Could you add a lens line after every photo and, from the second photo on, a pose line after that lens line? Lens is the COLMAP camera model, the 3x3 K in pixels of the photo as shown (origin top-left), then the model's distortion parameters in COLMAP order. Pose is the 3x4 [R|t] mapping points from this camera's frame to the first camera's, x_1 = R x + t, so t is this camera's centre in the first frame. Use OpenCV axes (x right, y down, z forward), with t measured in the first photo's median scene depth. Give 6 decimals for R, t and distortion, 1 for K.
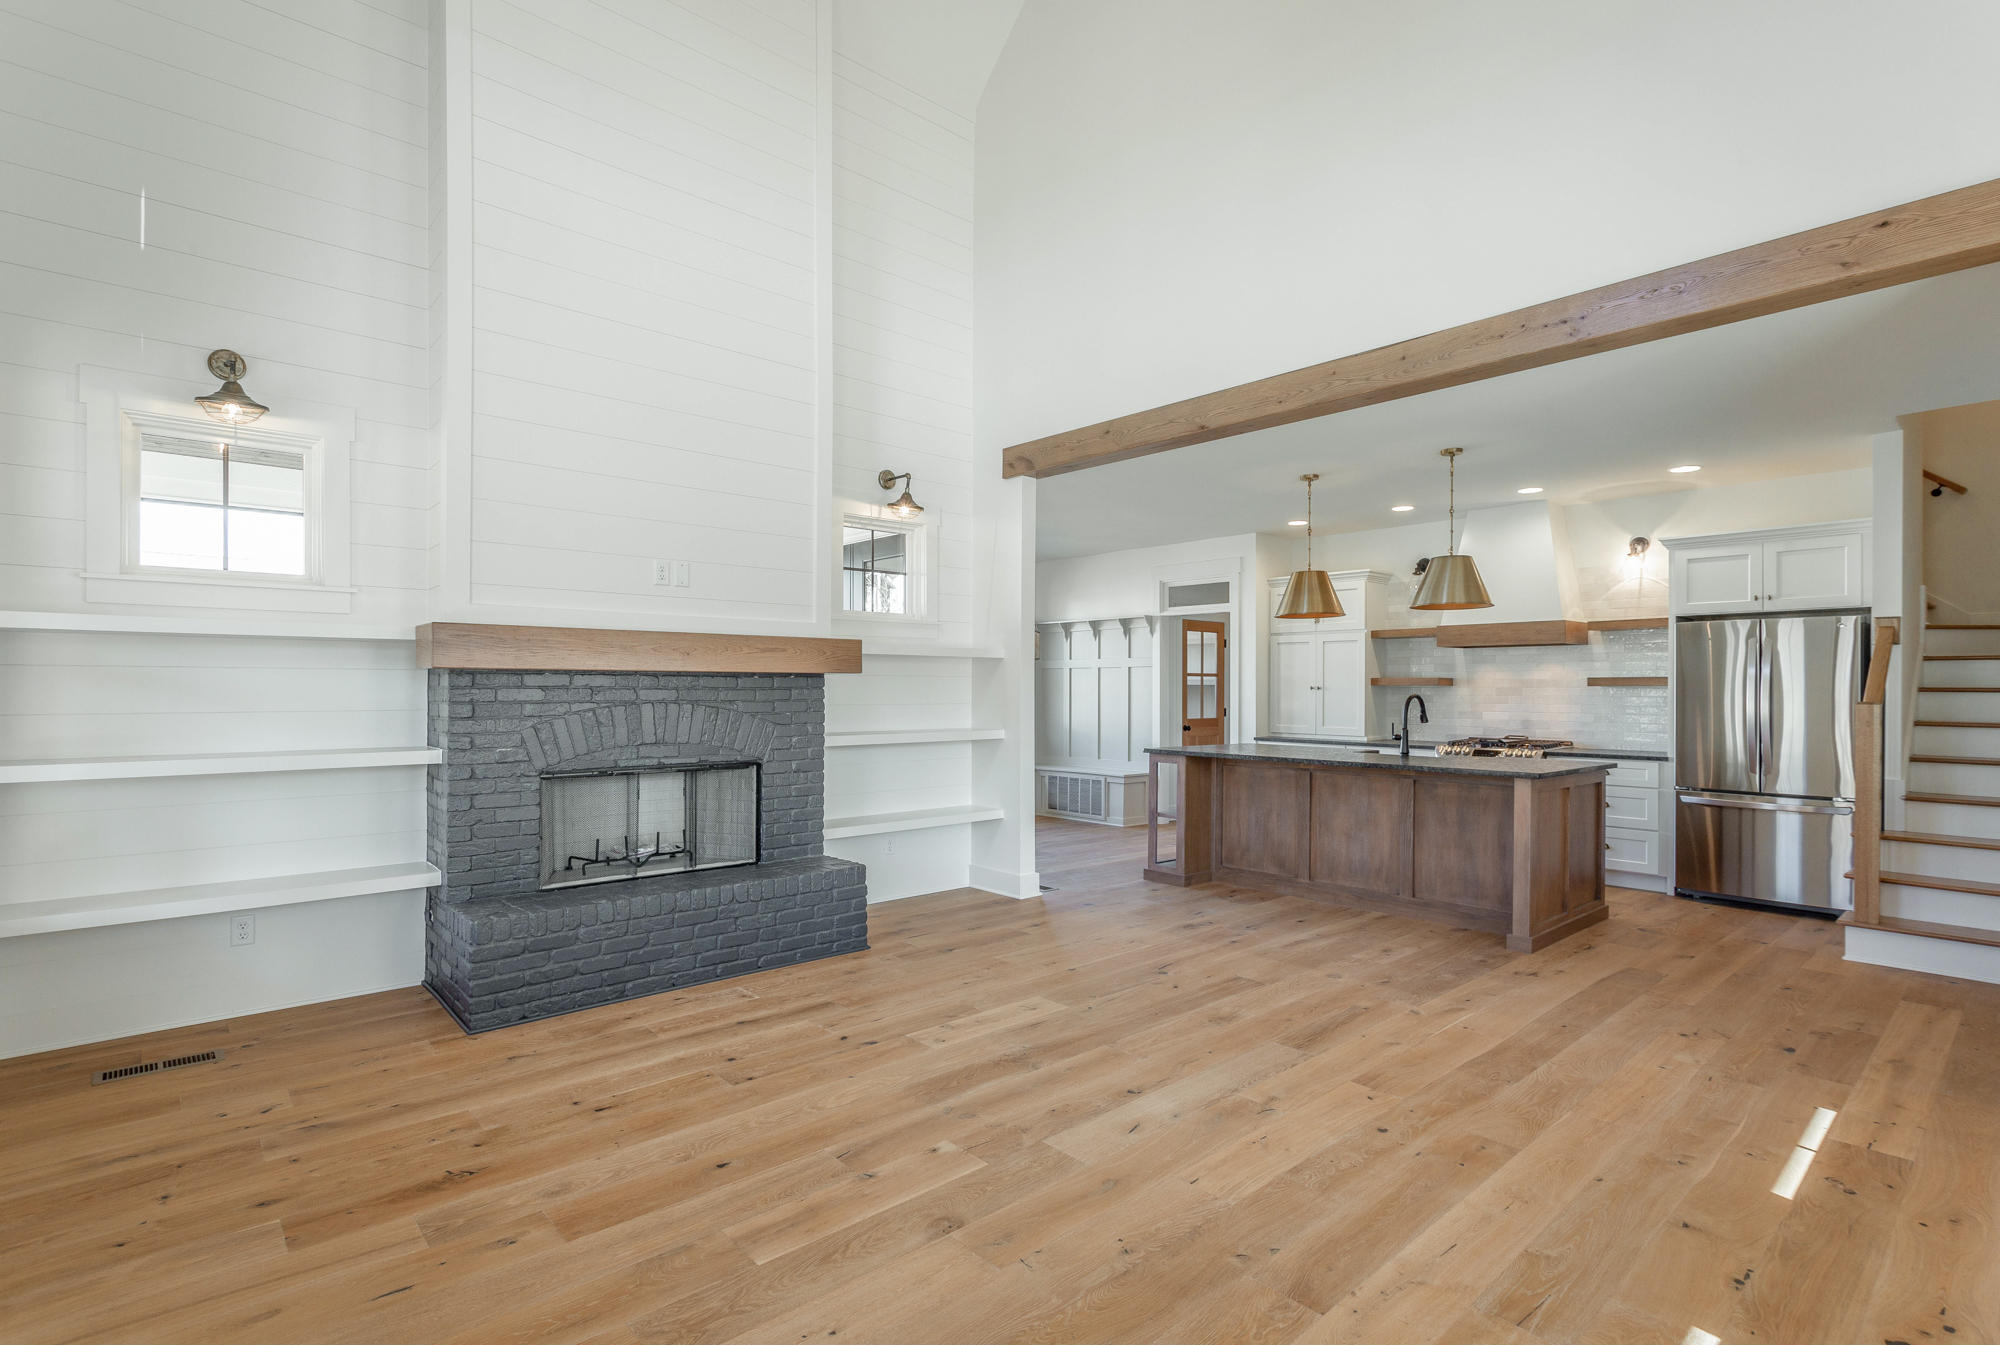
lens RADIAL K [[939.9, 0, 1015.5], [0, 939.9, 672.9], [0, 0, 1]] dist [-0.008870, 0.000988]
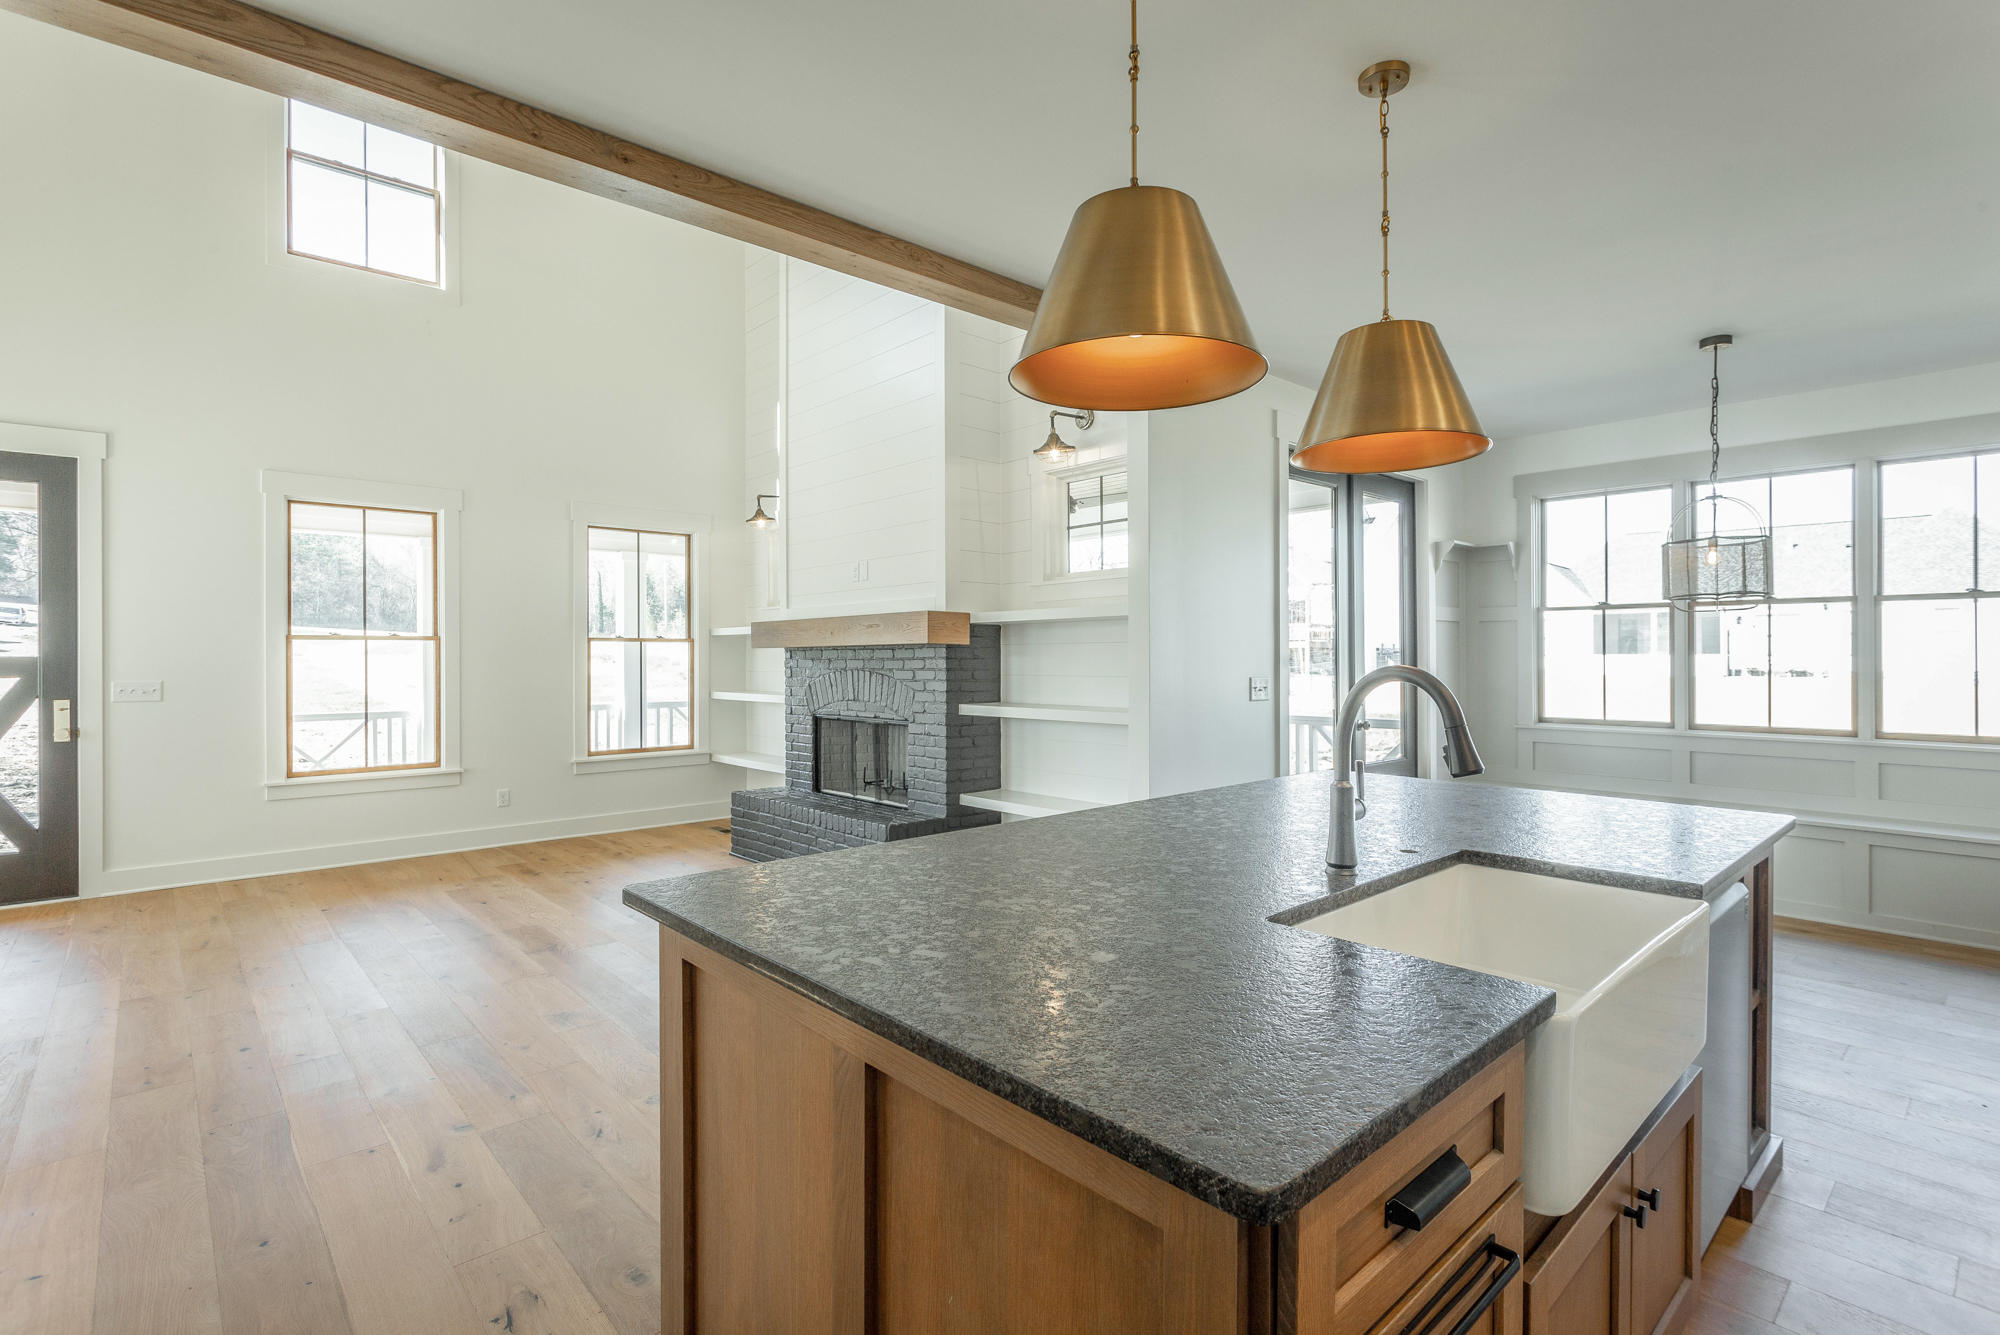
lens RADIAL K [[953.8, 0, 1010.4], [0, 953.8, 665.1], [0, 0, 1]] dist [0.000323, 0.001136]
pose [[0.005315, 0.006187, -0.999967, 1.057577], [0.021967, 0.999739, 0.006302, 0.023429], [0.999745, -0.022000, 0.005177, 1.316582]]
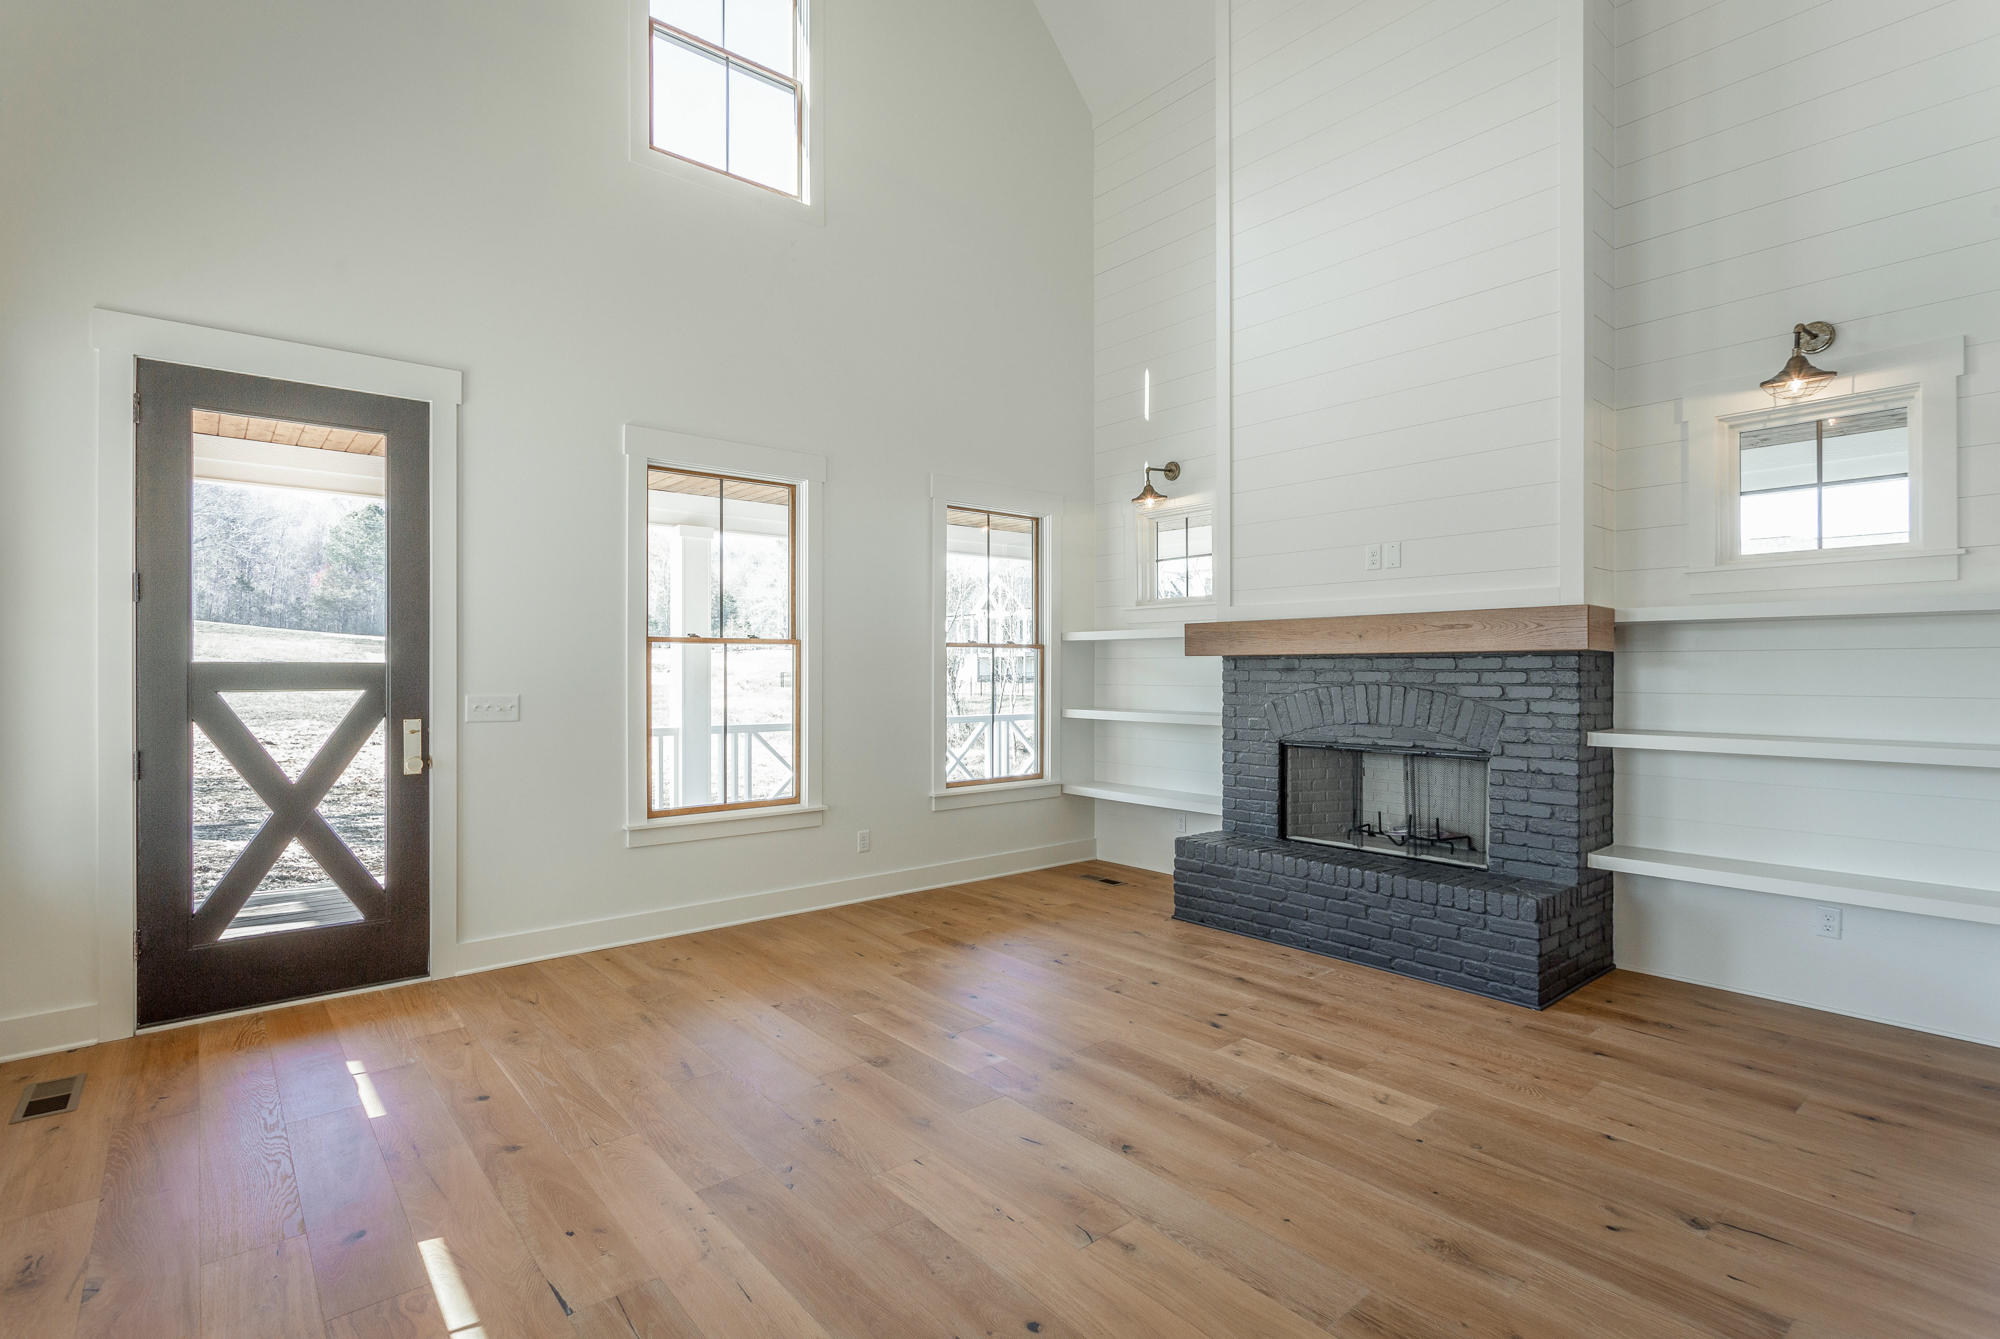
lens RADIAL K [[953.8, 0, 1004.5], [0, 953.8, 675.1], [0, 0, 1]] dist [0.000323, 0.001136]
pose [[-0.026280, 0.004035, -0.999646, 0.727682], [0.017190, 0.999846, 0.003584, 0.011916], [0.999507, -0.017090, -0.026345, 0.680362]]
